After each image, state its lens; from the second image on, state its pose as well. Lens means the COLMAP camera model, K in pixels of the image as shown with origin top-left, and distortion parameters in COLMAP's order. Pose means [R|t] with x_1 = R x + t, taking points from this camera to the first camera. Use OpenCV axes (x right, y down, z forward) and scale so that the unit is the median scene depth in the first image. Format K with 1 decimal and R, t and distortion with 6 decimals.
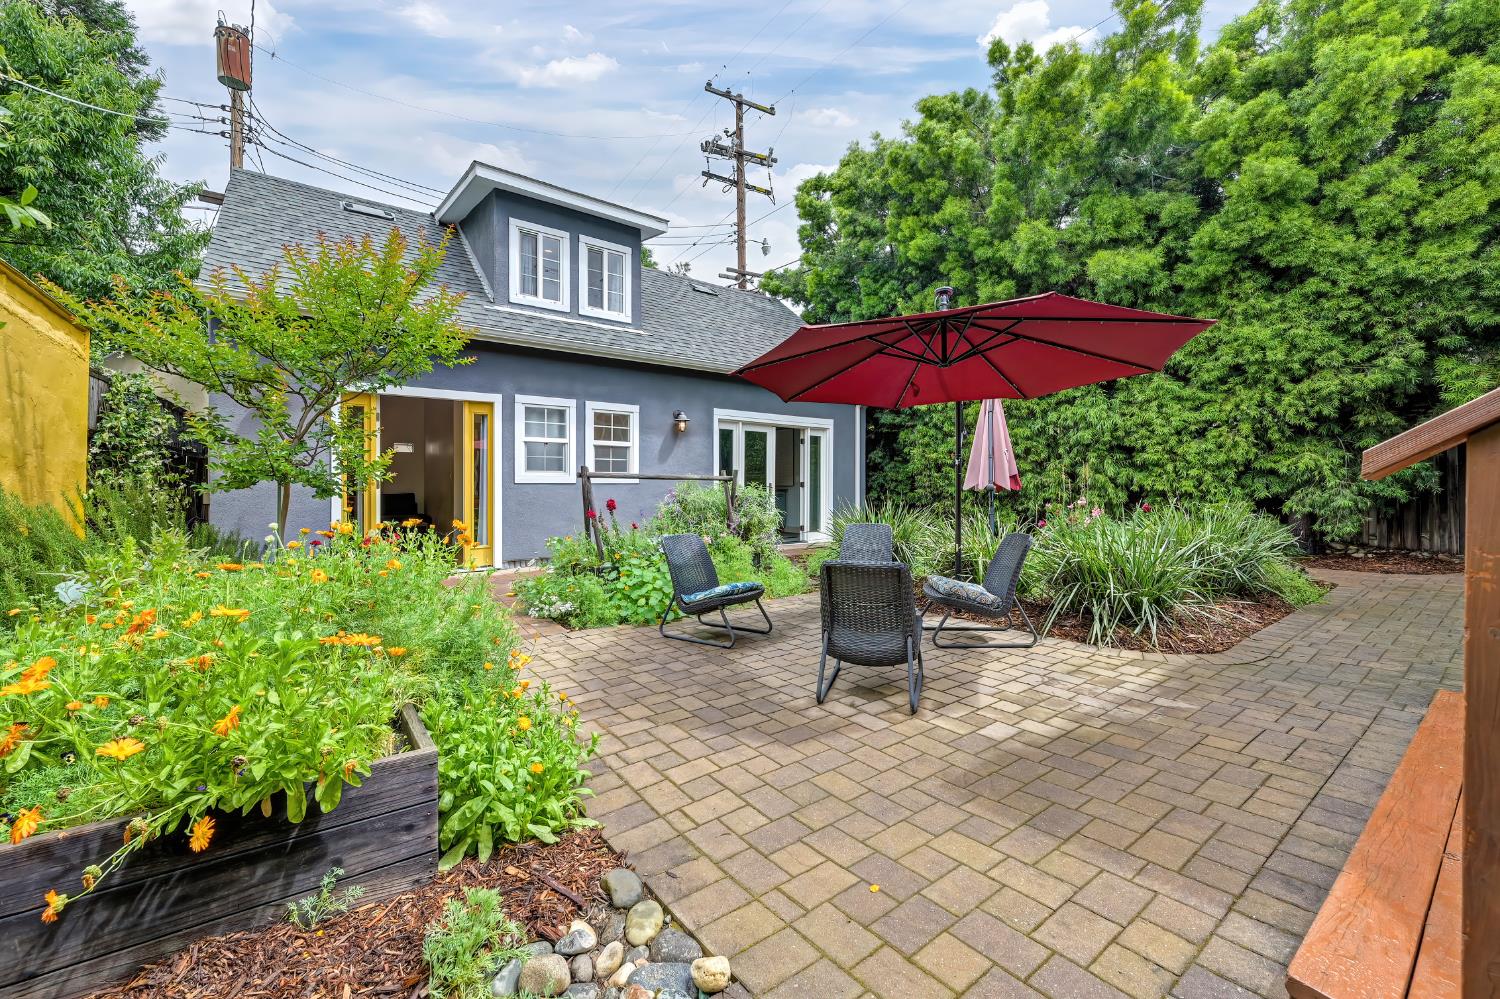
lens RADIAL K [[607.1, 0, 755.6], [0, 607.1, 481.8], [0, 0, 1]] dist [-0.000096, -0.000076]
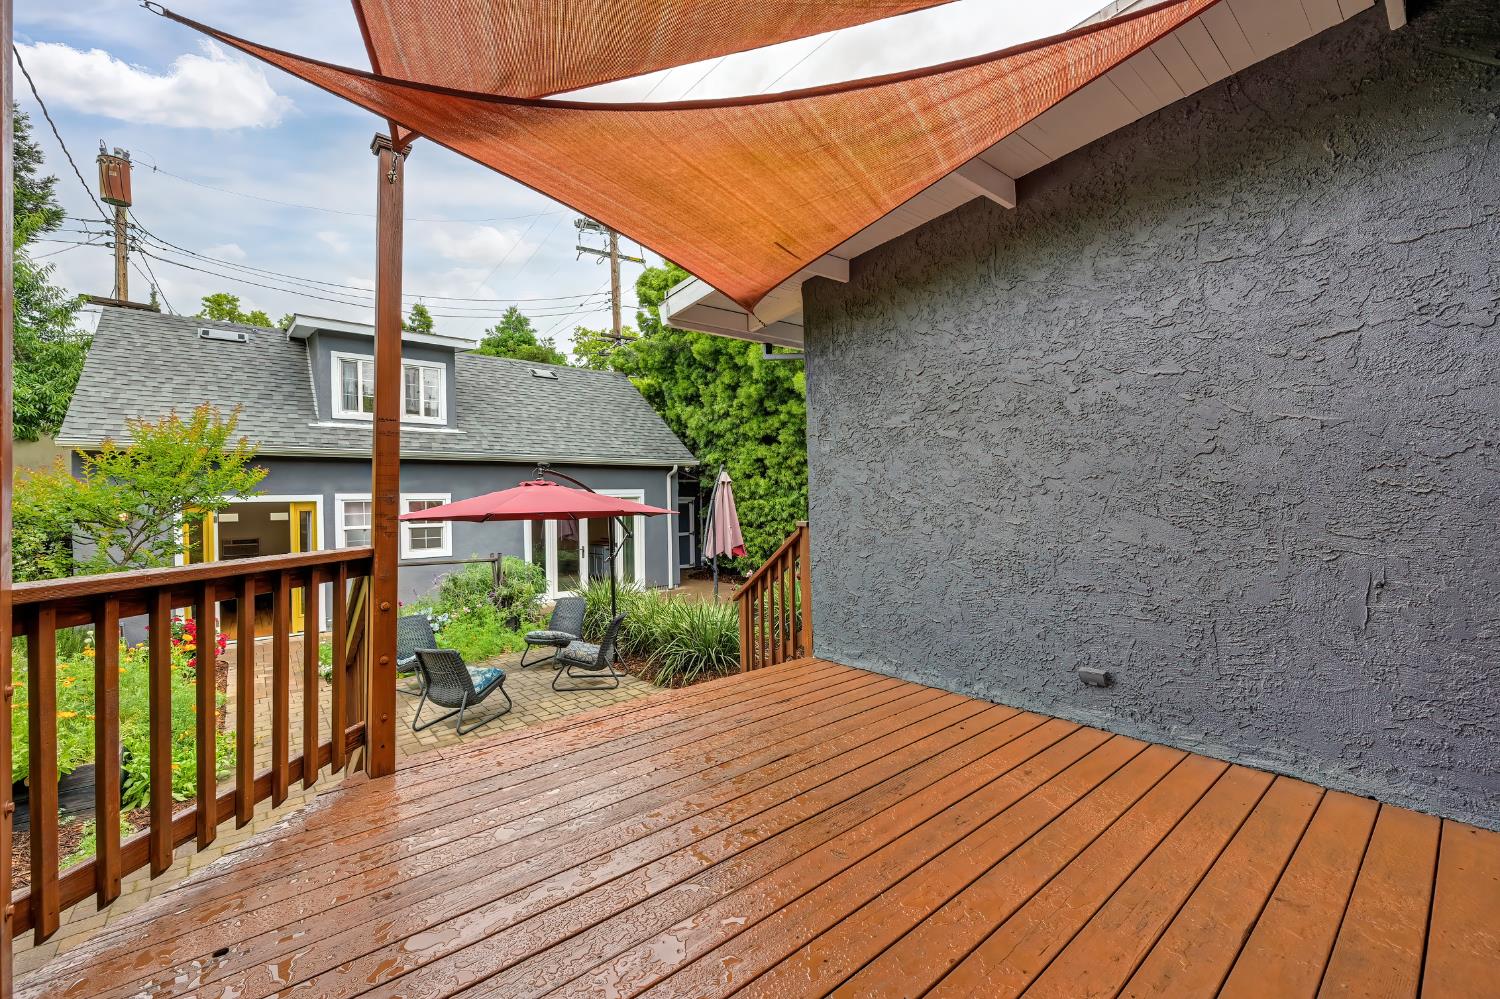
lens RADIAL K [[622.9, 0, 750.0], [0, 622.9, 499.5], [0, 0, 1]] dist [-0.000193, 0.000202]
pose [[0.998892, -0.020403, 0.042417, 0.357549], [0.020451, 0.999791, -0.000700, -0.097649], [-0.042394, 0.001567, 0.999100, -0.290764]]
